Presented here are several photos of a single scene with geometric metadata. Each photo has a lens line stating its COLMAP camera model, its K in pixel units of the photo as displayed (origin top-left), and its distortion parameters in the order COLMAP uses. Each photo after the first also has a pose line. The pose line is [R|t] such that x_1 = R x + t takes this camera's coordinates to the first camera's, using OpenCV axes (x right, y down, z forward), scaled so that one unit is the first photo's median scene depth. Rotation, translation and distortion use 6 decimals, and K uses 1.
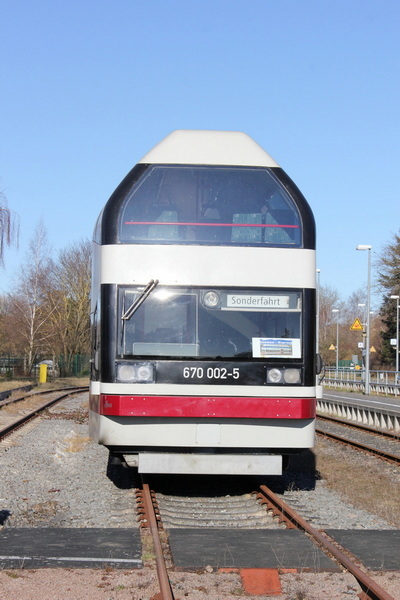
lens RADIAL K [[1508.5, 0, 200.0], [0, 1508.5, 300.0], [0, 0, 1]] dist [0.032304, -0.272284]
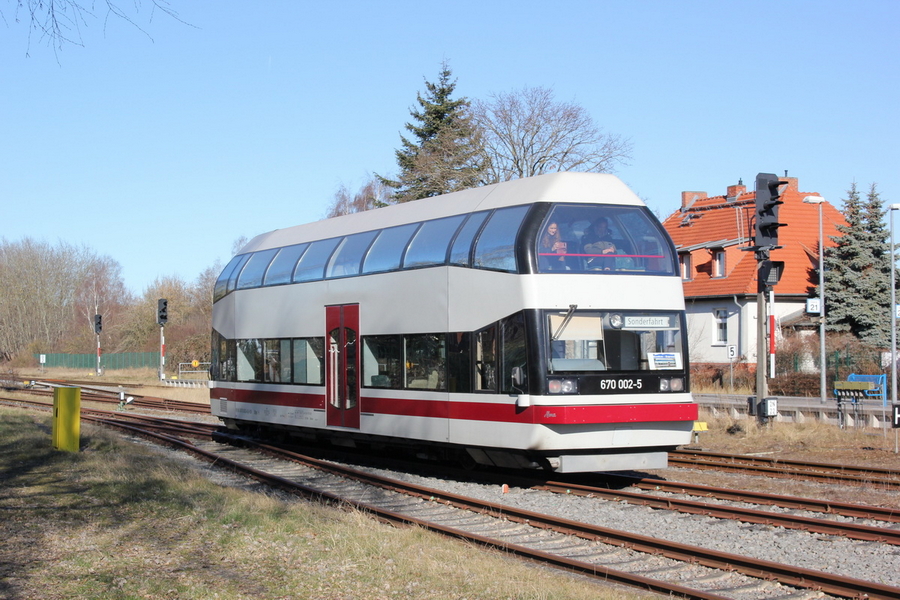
lens RADIAL K [[1632.7, 0, 450.0], [0, 1632.7, 300.0], [0, 0, 1]] dist [0.008494, 0.096749]
pose [[0.922409, -0.010730, 0.386066, -0.597634], [0.006130, 0.999895, 0.013145, -0.033993], [-0.386166, -0.009759, 0.922378, -0.113803]]
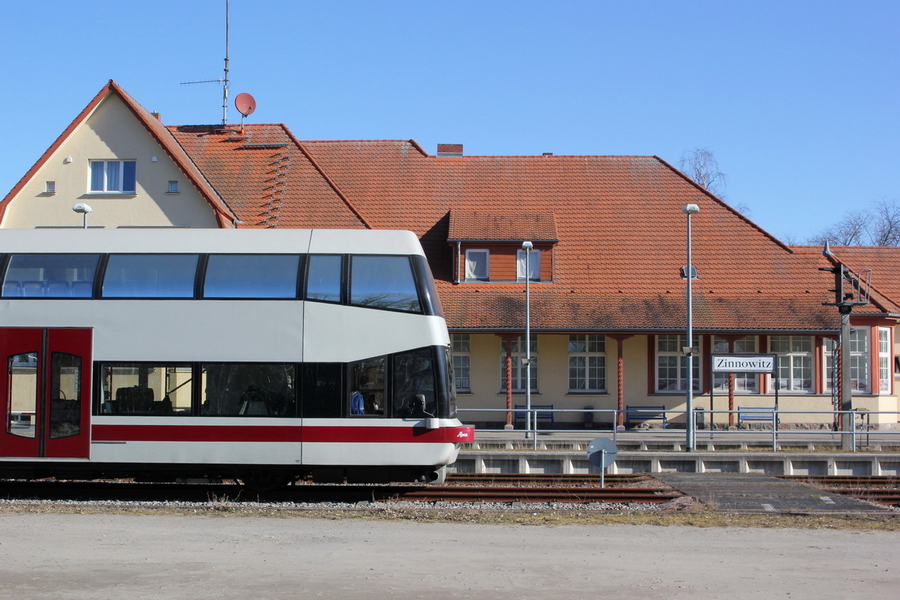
lens RADIAL K [[1269.4, 0, 450.0], [0, 1269.4, 300.0], [0, 0, 1]] dist [-0.057615, 0.030519]
pose [[0.079200, 0.058617, 0.995134, -1.192656], [-0.046716, 0.997391, -0.055032, 0.011091], [-0.995764, -0.042130, 0.081732, 0.903694]]
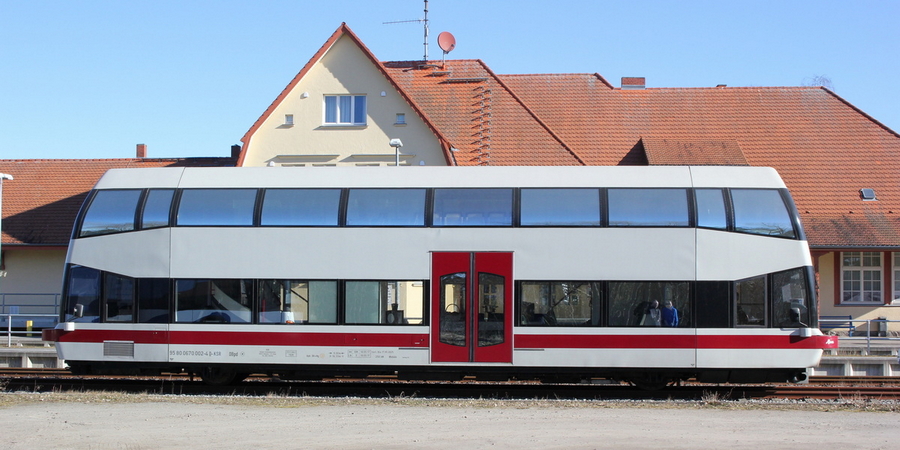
lens RADIAL K [[1208.0, 0, 450.0], [0, 1208.0, 225.0], [0, 0, 1]] dist [-0.071305, 0.000331]
pose [[0.119122, 0.049222, 0.991659, -1.354842], [-0.045052, 0.998010, -0.044126, 0.019379], [-0.991857, -0.039419, 0.121102, 1.227056]]
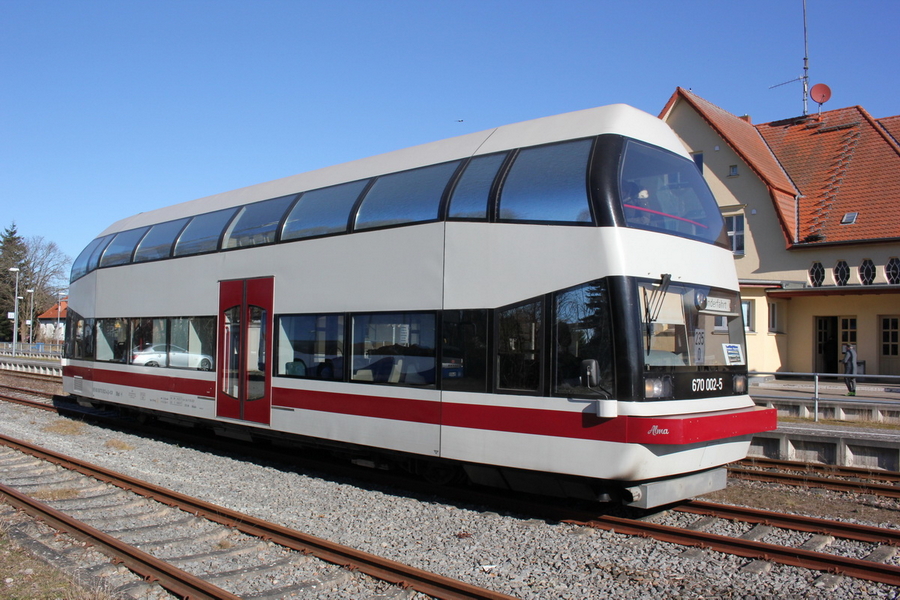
lens RADIAL K [[822.6, 0, 450.0], [0, 822.6, 300.0], [0, 0, 1]] dist [-0.151812, 0.152078]
pose [[0.743160, 0.035616, 0.668165, -0.415994], [-0.035341, 0.999278, -0.013958, 0.011165], [-0.668180, -0.013241, 0.743882, 0.744853]]
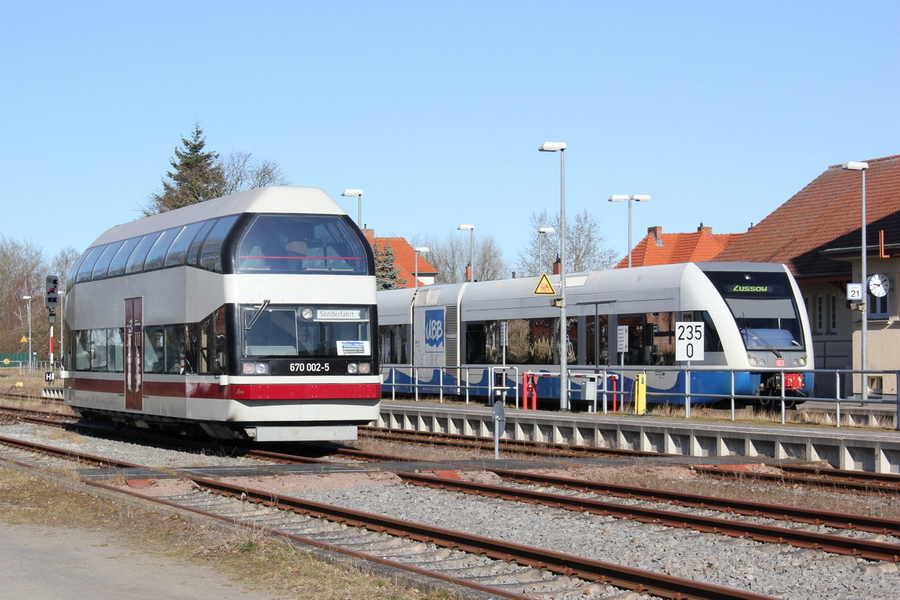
lens RADIAL K [[2262.7, 0, 450.0], [0, 2262.7, 300.0], [0, 0, 1]] dist [0.032304, -0.272284]
pose [[0.955538, -0.012840, 0.294589, -0.475562], [0.007220, 0.999771, 0.020157, -0.053591], [-0.294780, -0.017134, 0.955411, -1.008695]]
